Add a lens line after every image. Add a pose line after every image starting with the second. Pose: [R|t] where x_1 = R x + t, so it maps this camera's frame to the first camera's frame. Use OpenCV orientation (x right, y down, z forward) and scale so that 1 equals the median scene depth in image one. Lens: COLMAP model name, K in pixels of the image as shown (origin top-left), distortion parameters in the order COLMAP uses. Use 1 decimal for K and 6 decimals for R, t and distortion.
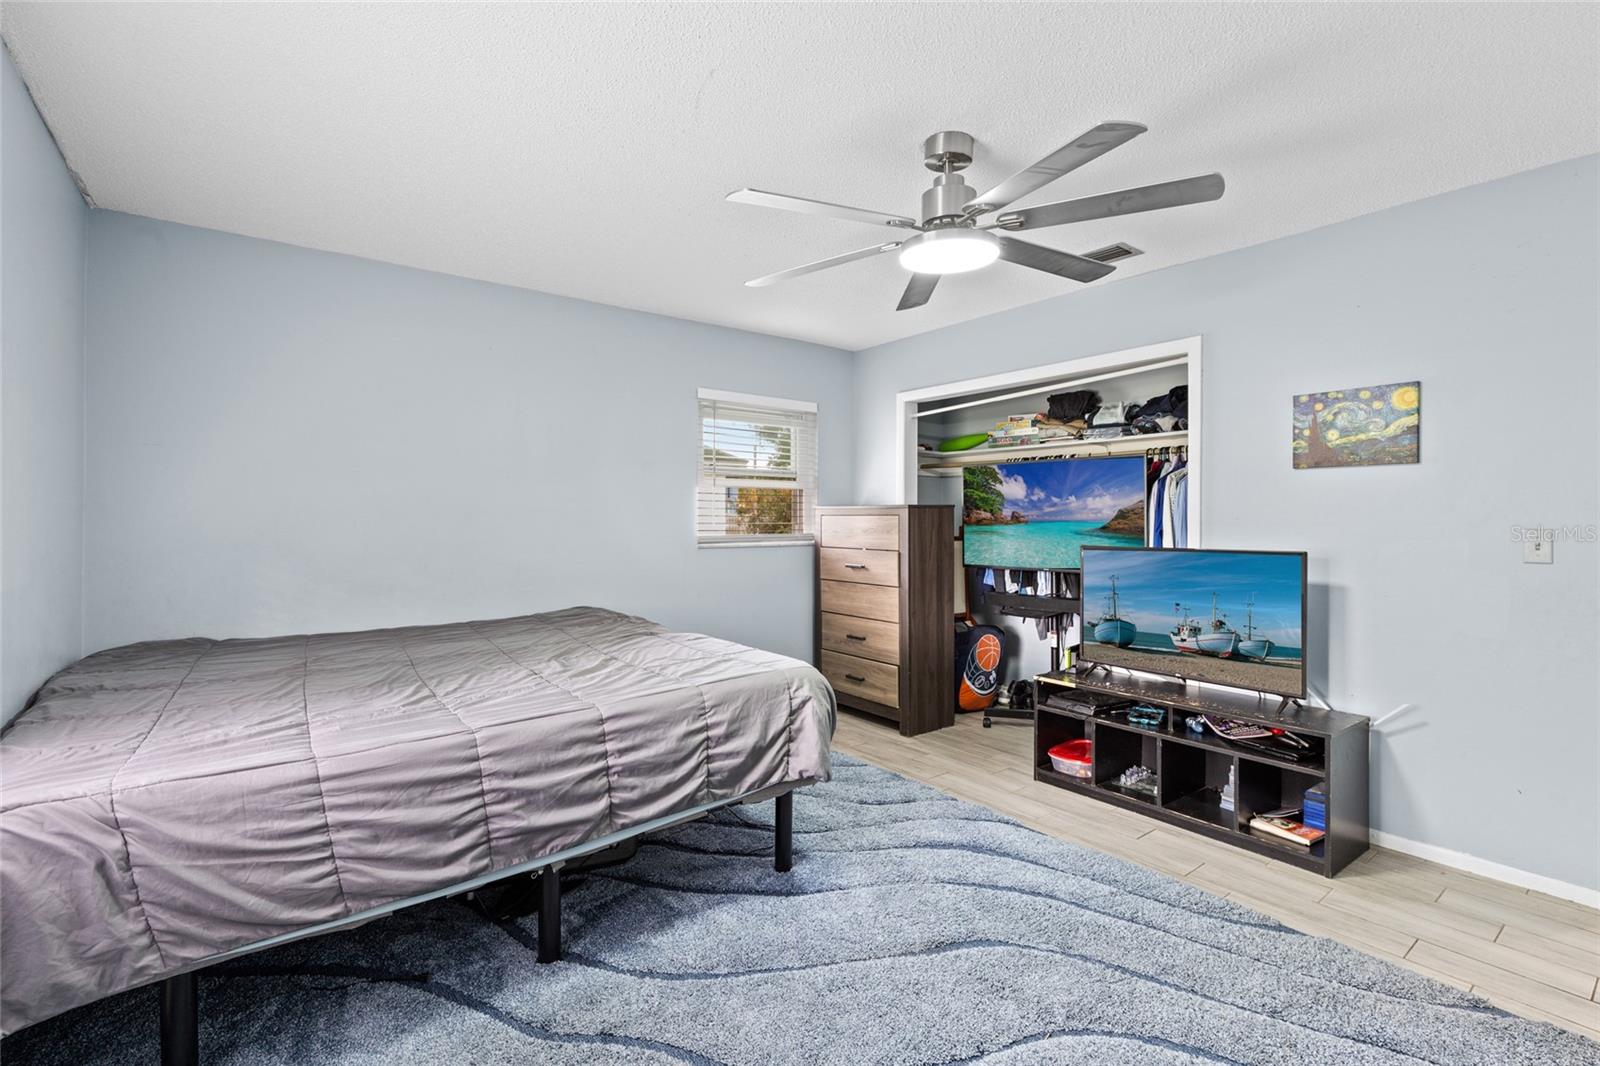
lens RADIAL K [[715.4, 0, 801.6], [0, 715.4, 529.9], [0, 0, 1]] dist [0.005868, 0.000989]
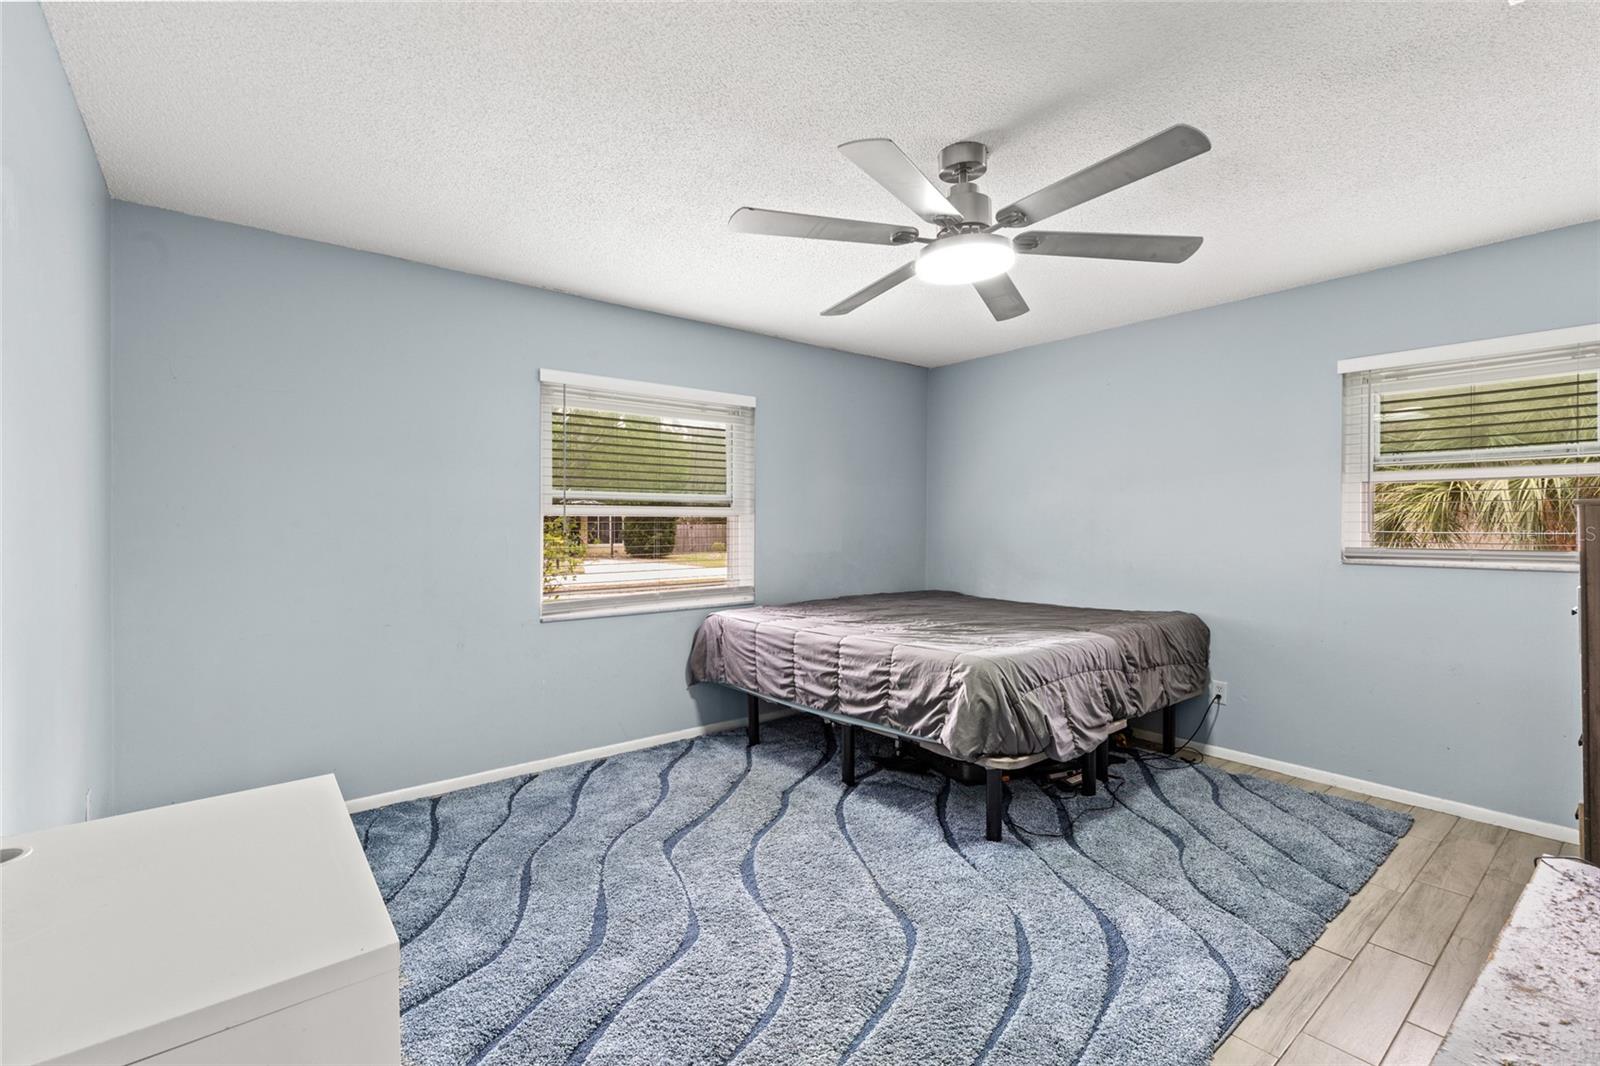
lens RADIAL K [[715.4, 0, 802.1], [0, 715.4, 528.2], [0, 0, 1]] dist [0.005868, 0.000989]
pose [[0.024308, 0.007154, -0.999679, 1.366485], [-0.013189, 0.999890, 0.006834, -0.016965], [0.999618, 0.013019, 0.024399, 0.855969]]
